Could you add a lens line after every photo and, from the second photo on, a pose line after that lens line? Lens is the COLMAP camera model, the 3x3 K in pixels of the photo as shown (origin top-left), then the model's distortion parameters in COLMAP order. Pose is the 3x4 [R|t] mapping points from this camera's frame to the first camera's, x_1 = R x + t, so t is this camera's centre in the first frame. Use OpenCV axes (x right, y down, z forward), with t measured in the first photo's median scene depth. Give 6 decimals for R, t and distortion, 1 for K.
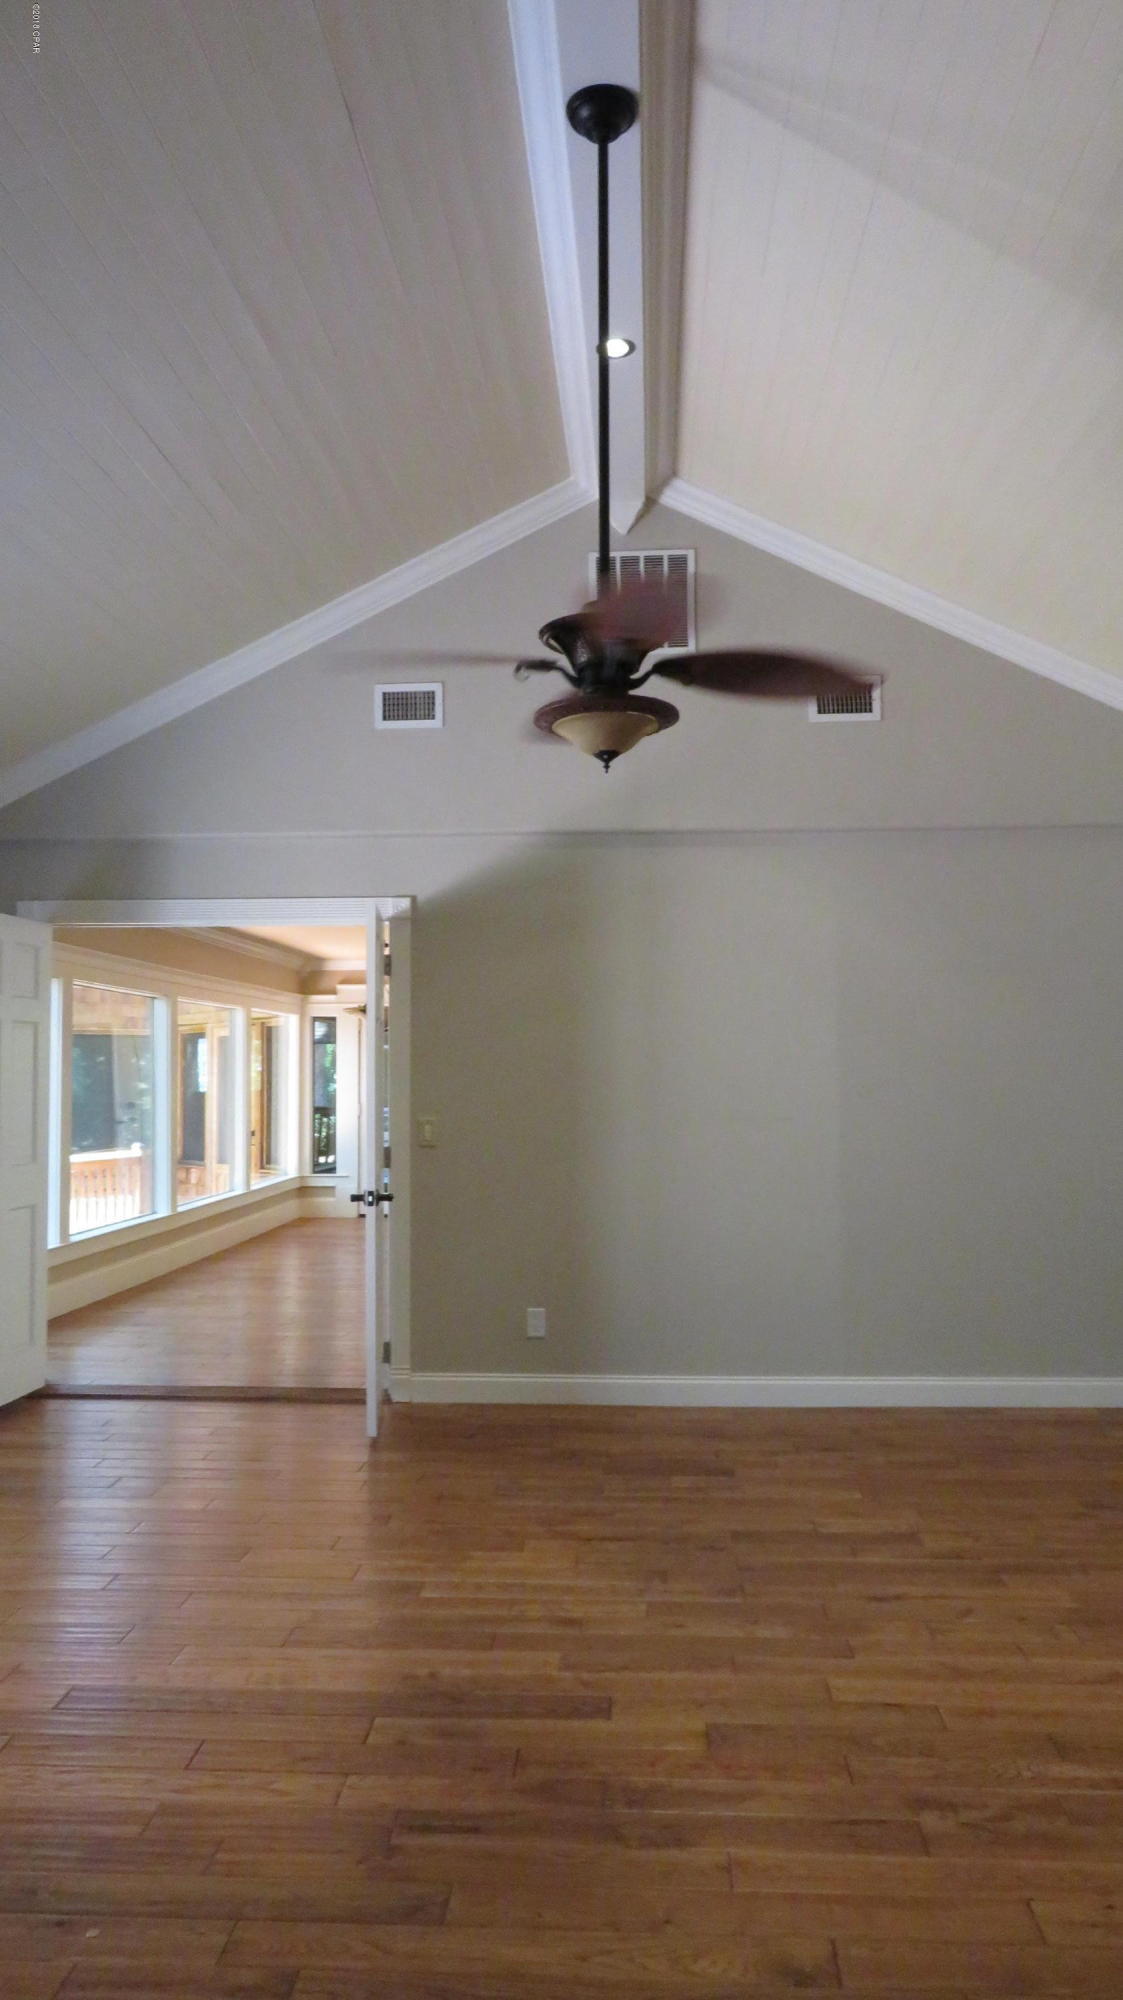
lens RADIAL K [[1417.1, 0, 561.5], [0, 1417.1, 1000.0], [0, 0, 1]] dist [0.000204, -0.005113]
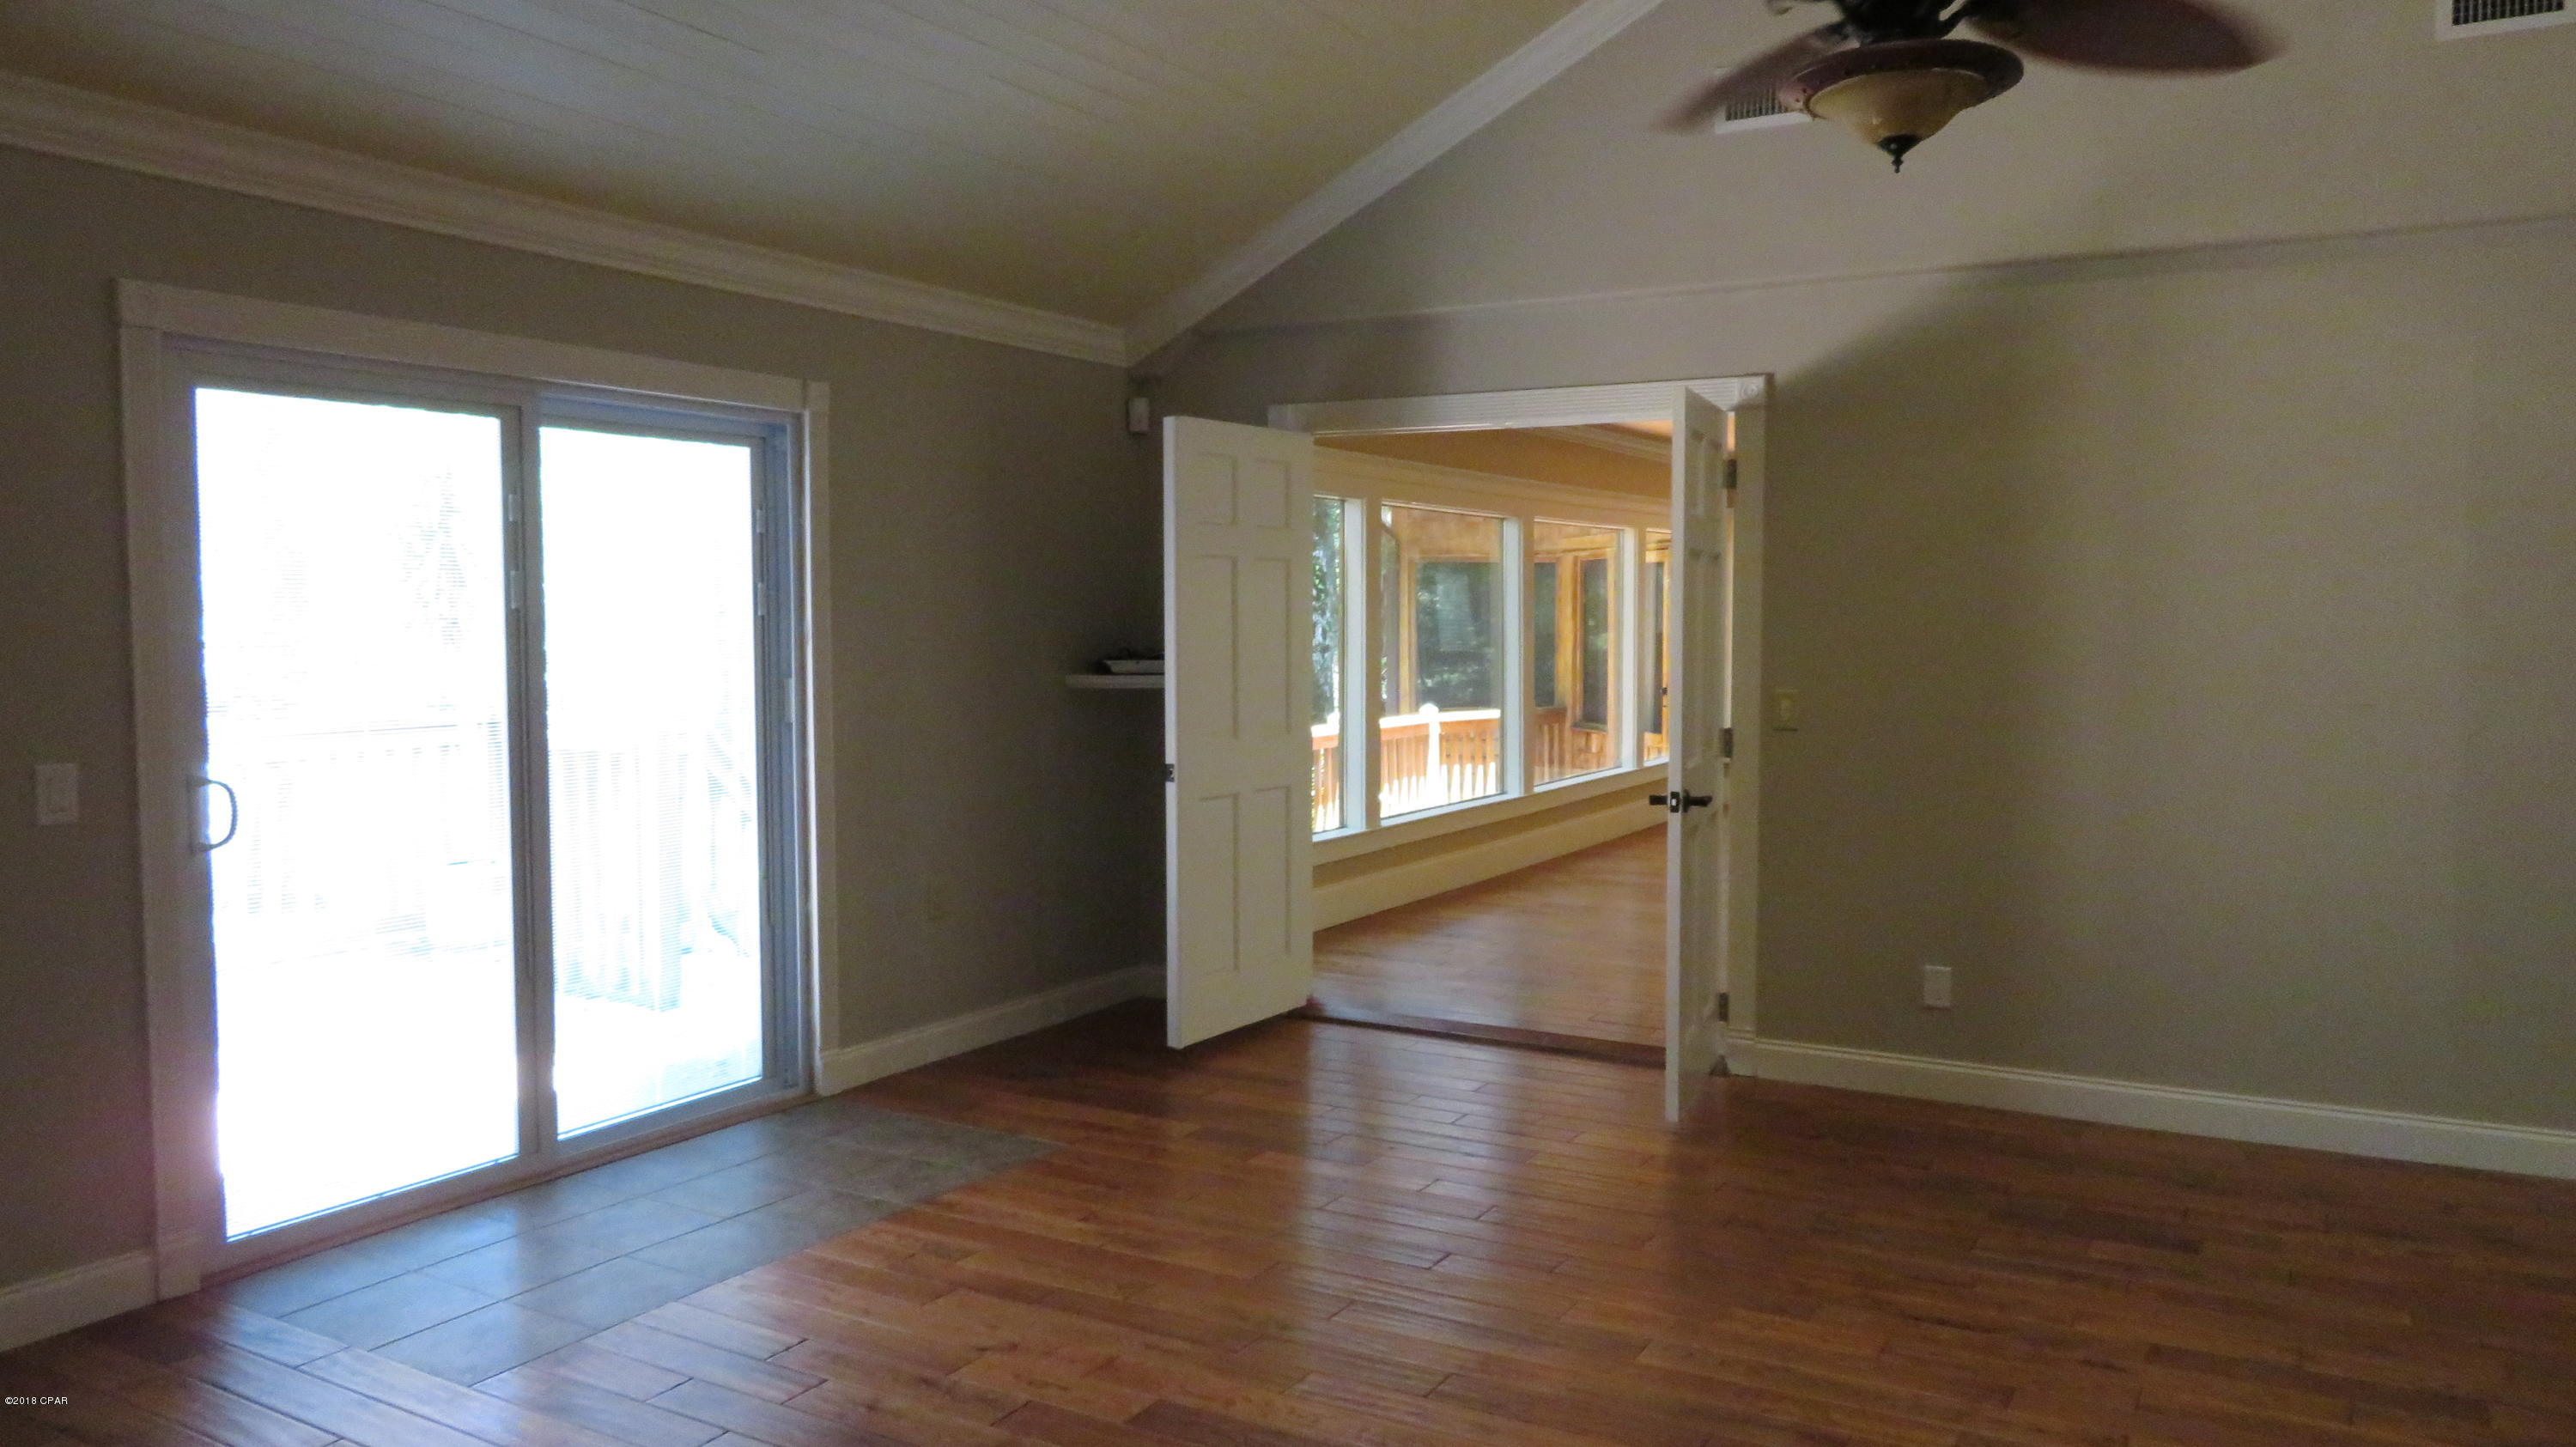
lens RADIAL K [[1825.3, 0, 1288.0], [0, 1825.3, 723.5], [0, 0, 1]] dist [0.000204, -0.005113]
pose [[0.897041, 0.031653, -0.440812, 0.087447], [0.019978, 0.993508, 0.111995, -0.007643], [0.441495, -0.109271, 0.890585, 0.075238]]
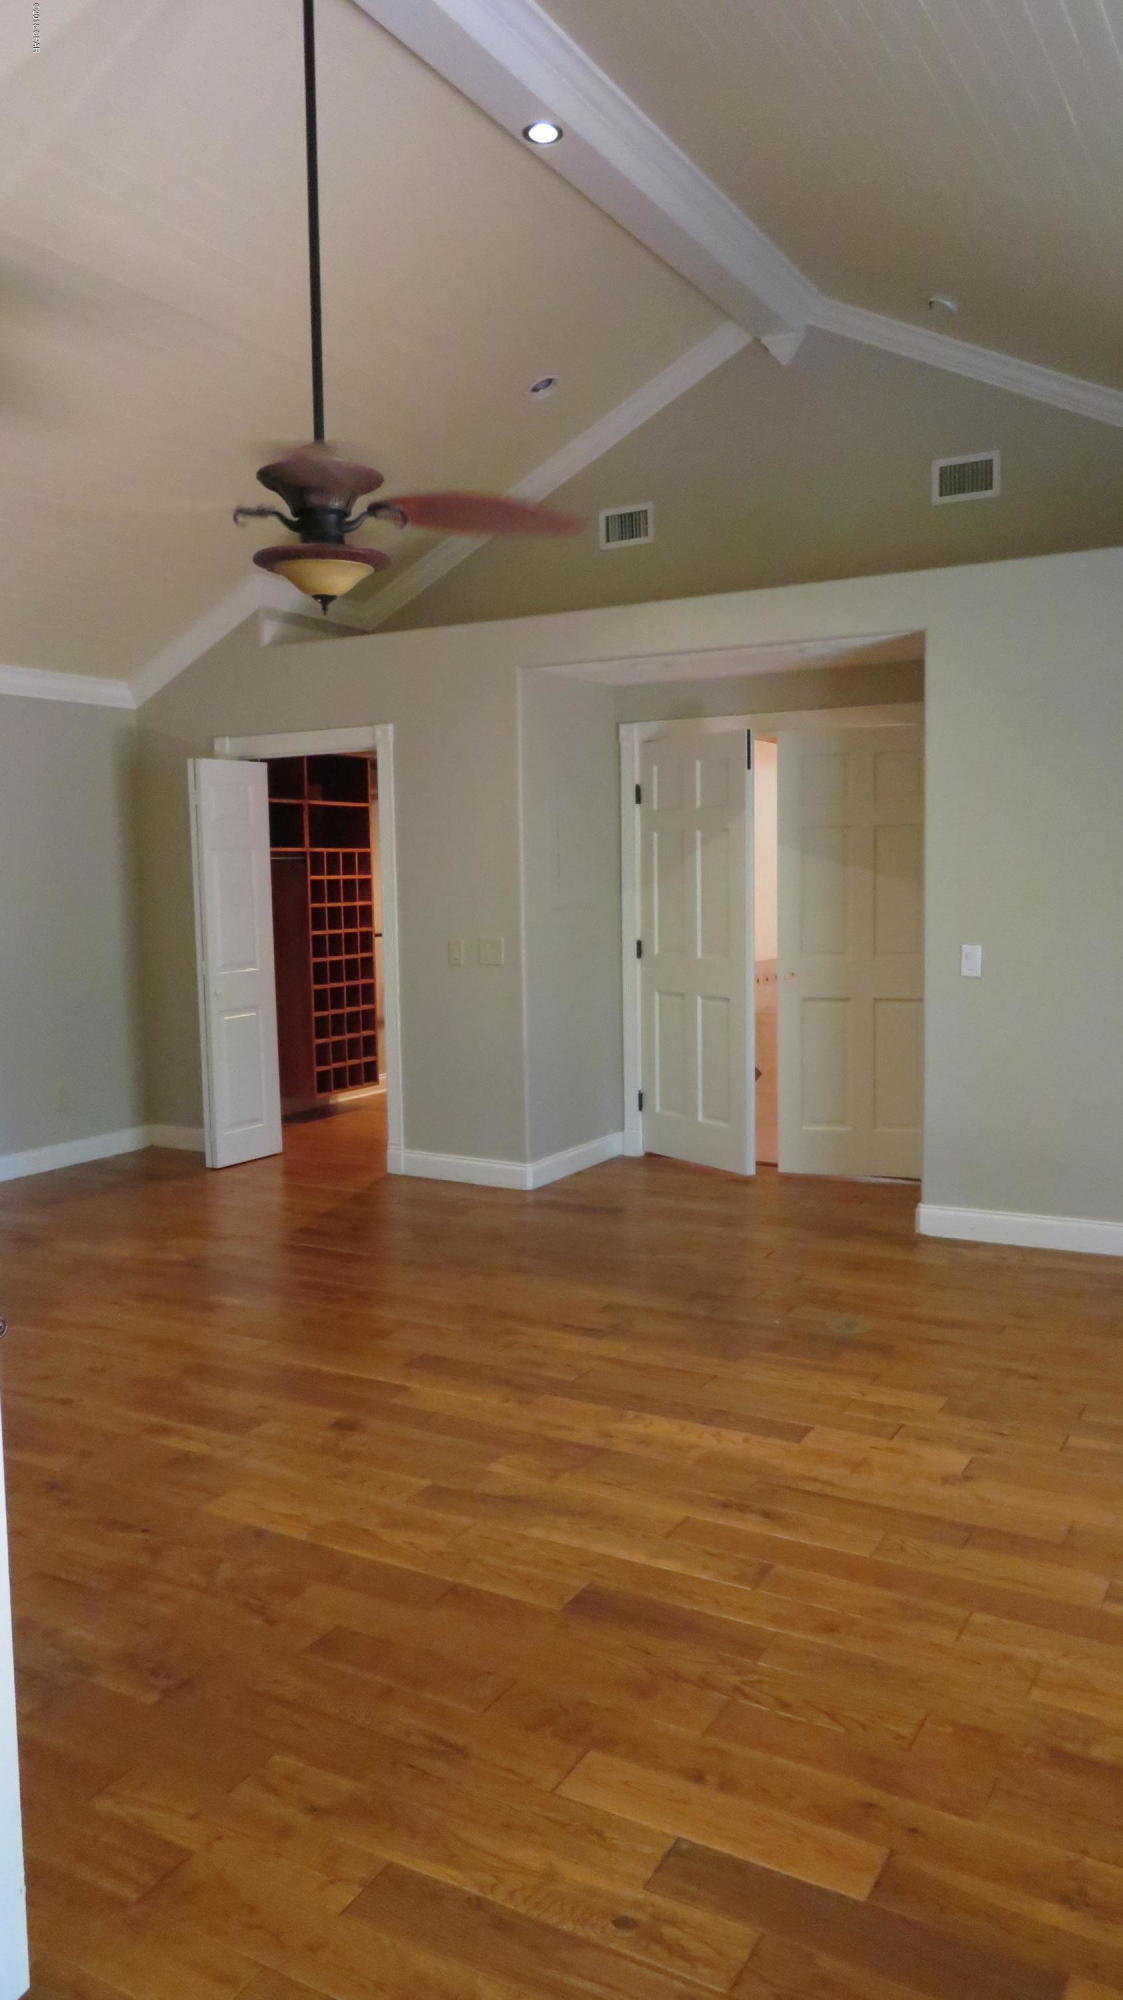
lens RADIAL K [[1417.1, 0, 561.5], [0, 1417.1, 1000.0], [0, 0, 1]] dist [0.000204, -0.005113]
pose [[-0.895658, -0.014428, 0.444510, -0.346188], [-0.001857, 0.999586, 0.028704, 0.055661], [-0.444740, 0.024884, -0.895314, 1.073483]]
